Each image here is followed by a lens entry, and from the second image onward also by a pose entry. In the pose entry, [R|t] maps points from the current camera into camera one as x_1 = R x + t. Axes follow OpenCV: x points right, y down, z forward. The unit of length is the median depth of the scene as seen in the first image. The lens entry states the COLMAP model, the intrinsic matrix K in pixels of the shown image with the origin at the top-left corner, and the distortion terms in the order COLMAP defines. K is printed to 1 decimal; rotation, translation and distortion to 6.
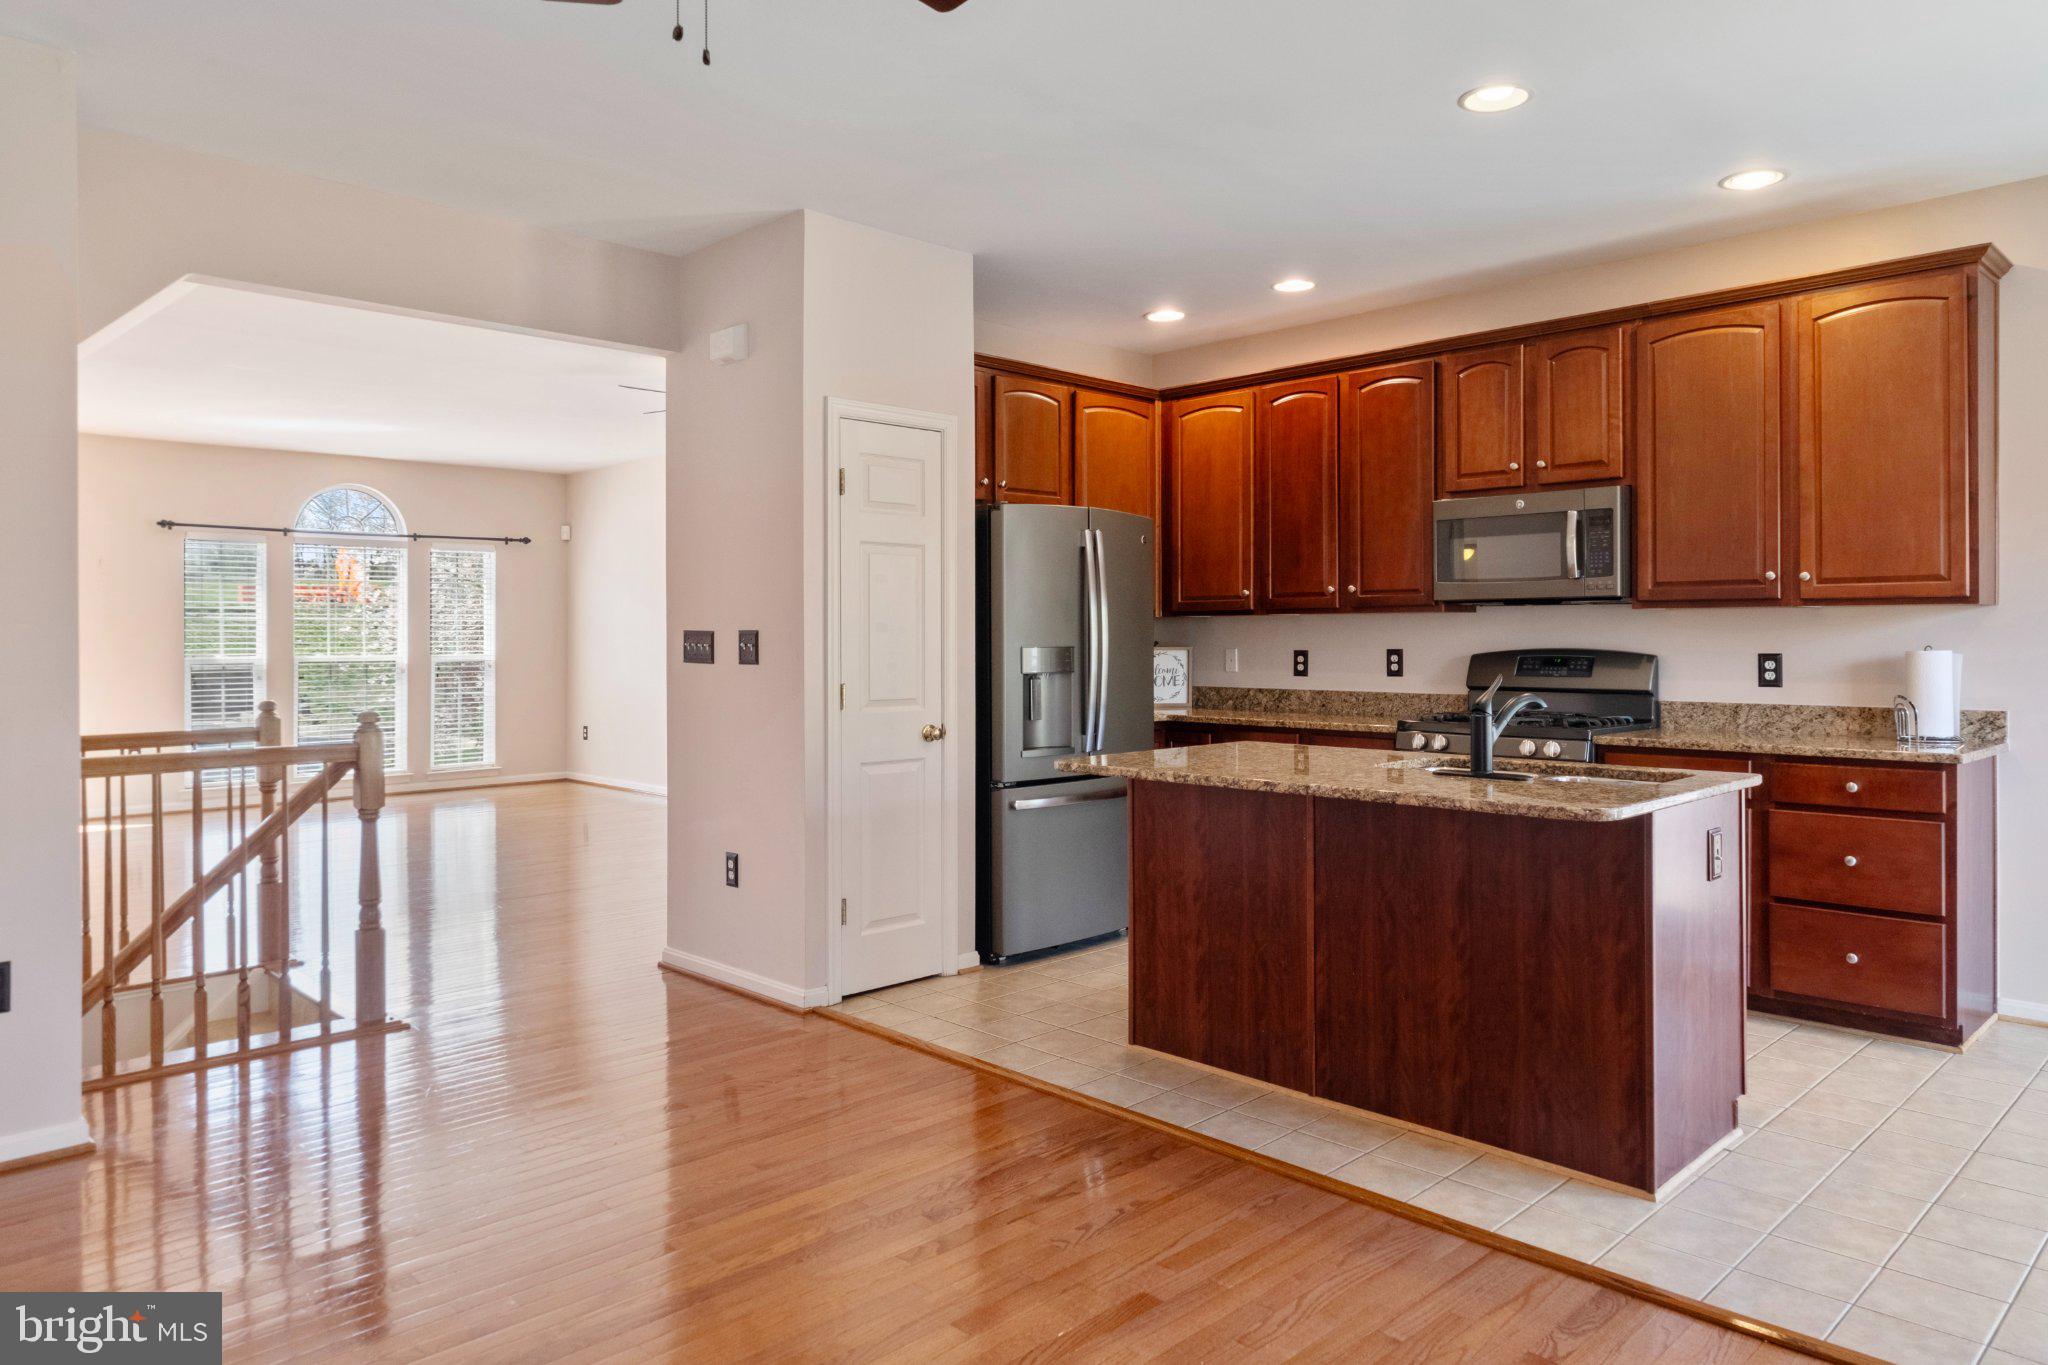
lens RADIAL K [[1313.0, 0, 1019.9], [0, 1313.0, 639.3], [0, 0, 1]] dist [-0.024619, 0.001923]
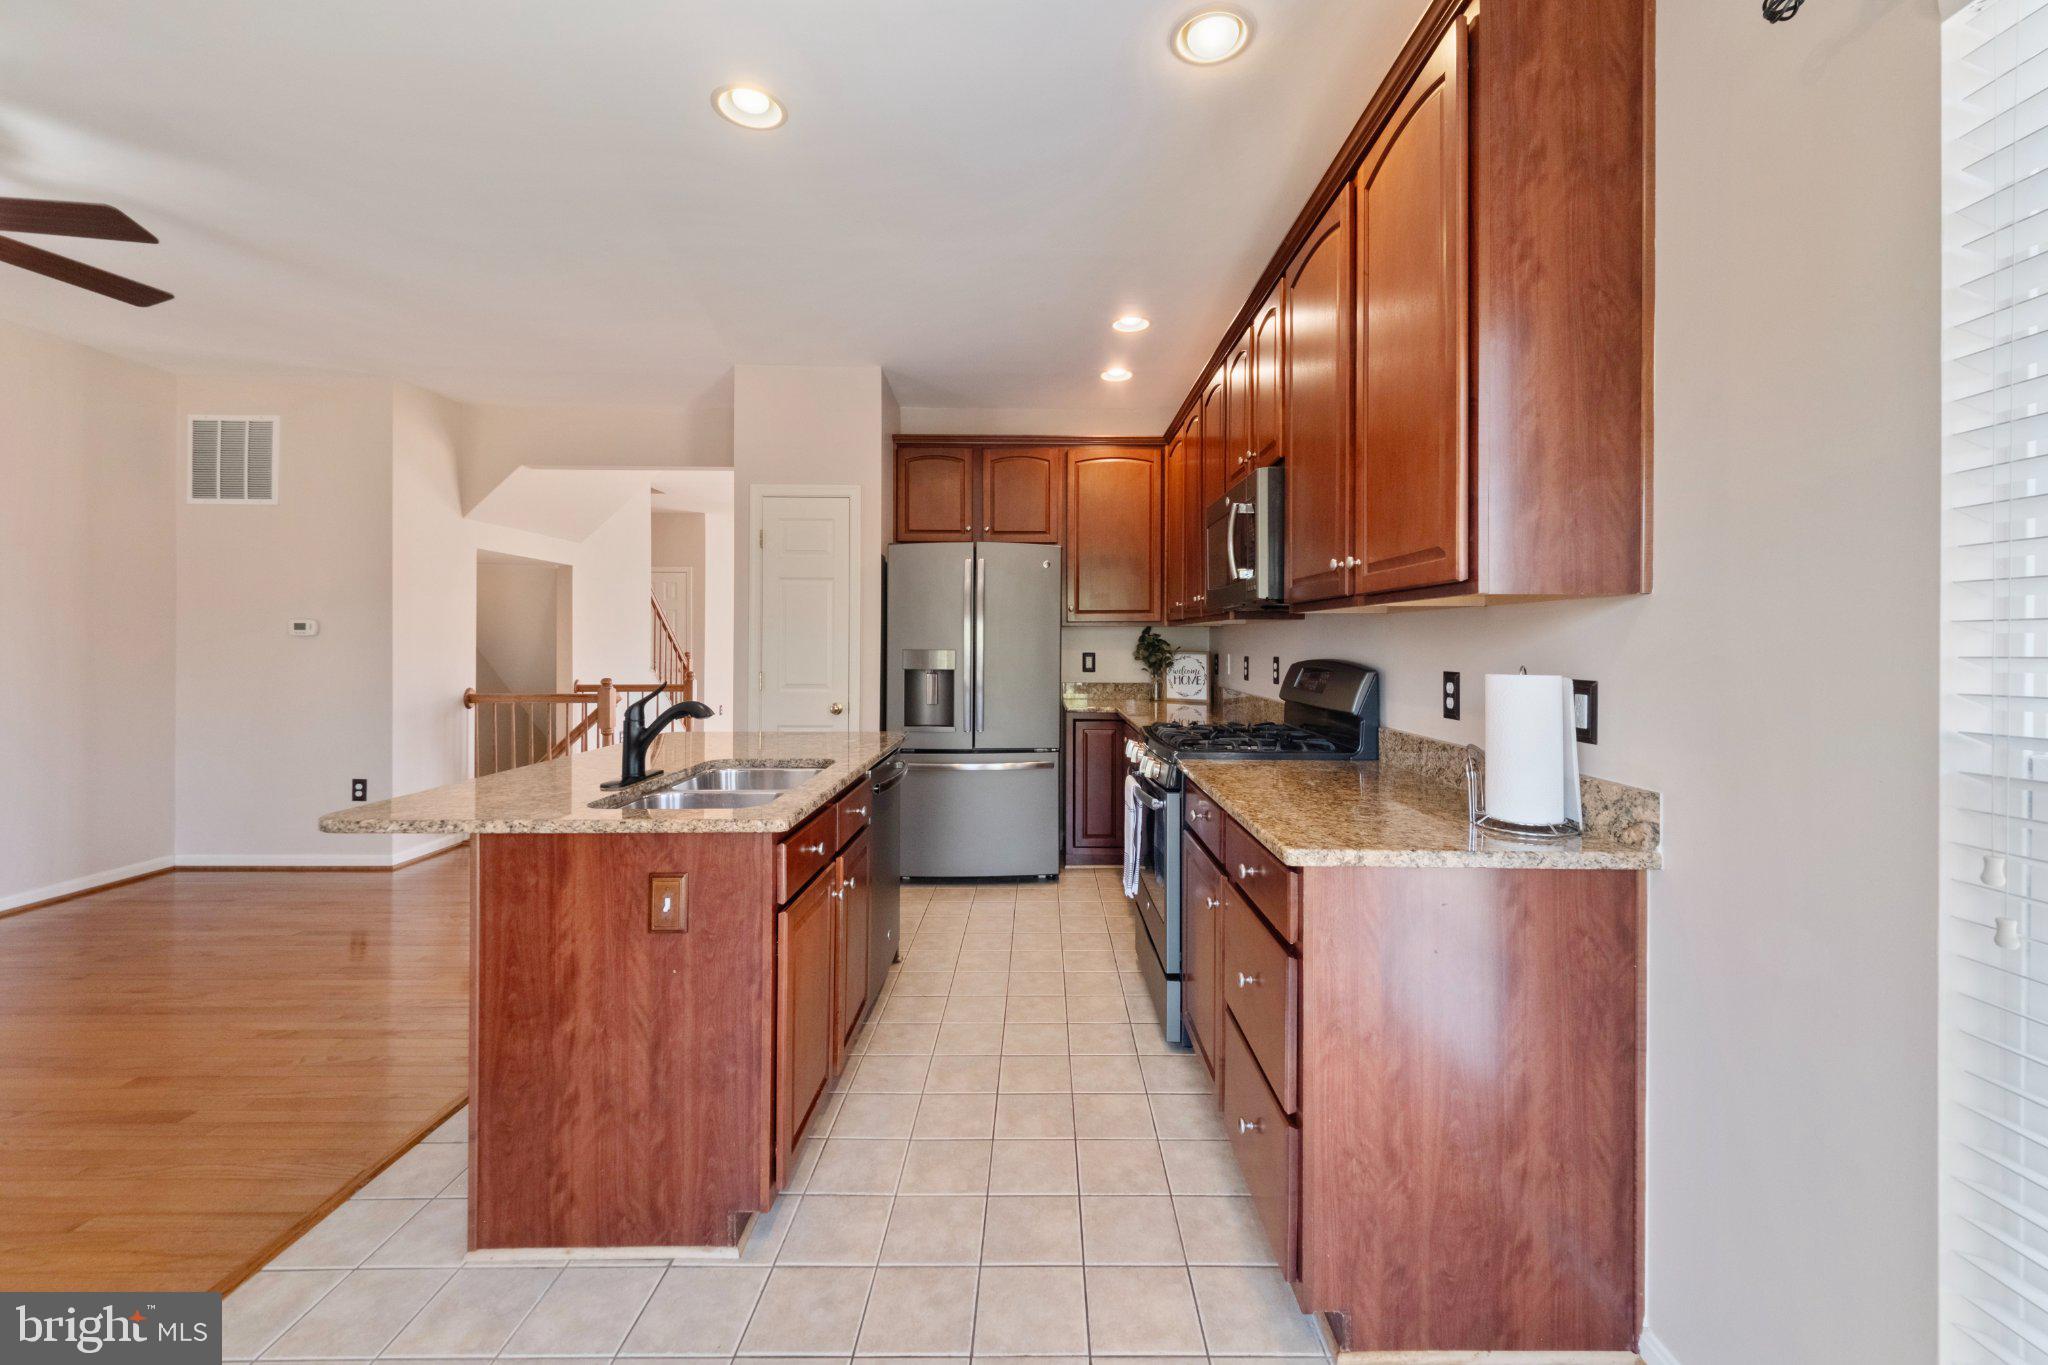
lens RADIAL K [[802.7, 0, 1051.3], [0, 802.7, 640.0], [0, 0, 1]] dist [0.000878, 0.000181]
pose [[0.735199, 0.005536, -0.677829, 0.707700], [-0.007502, 0.999972, 0.000030, -0.005367], [0.677810, 0.005063, 0.735220, 0.517552]]
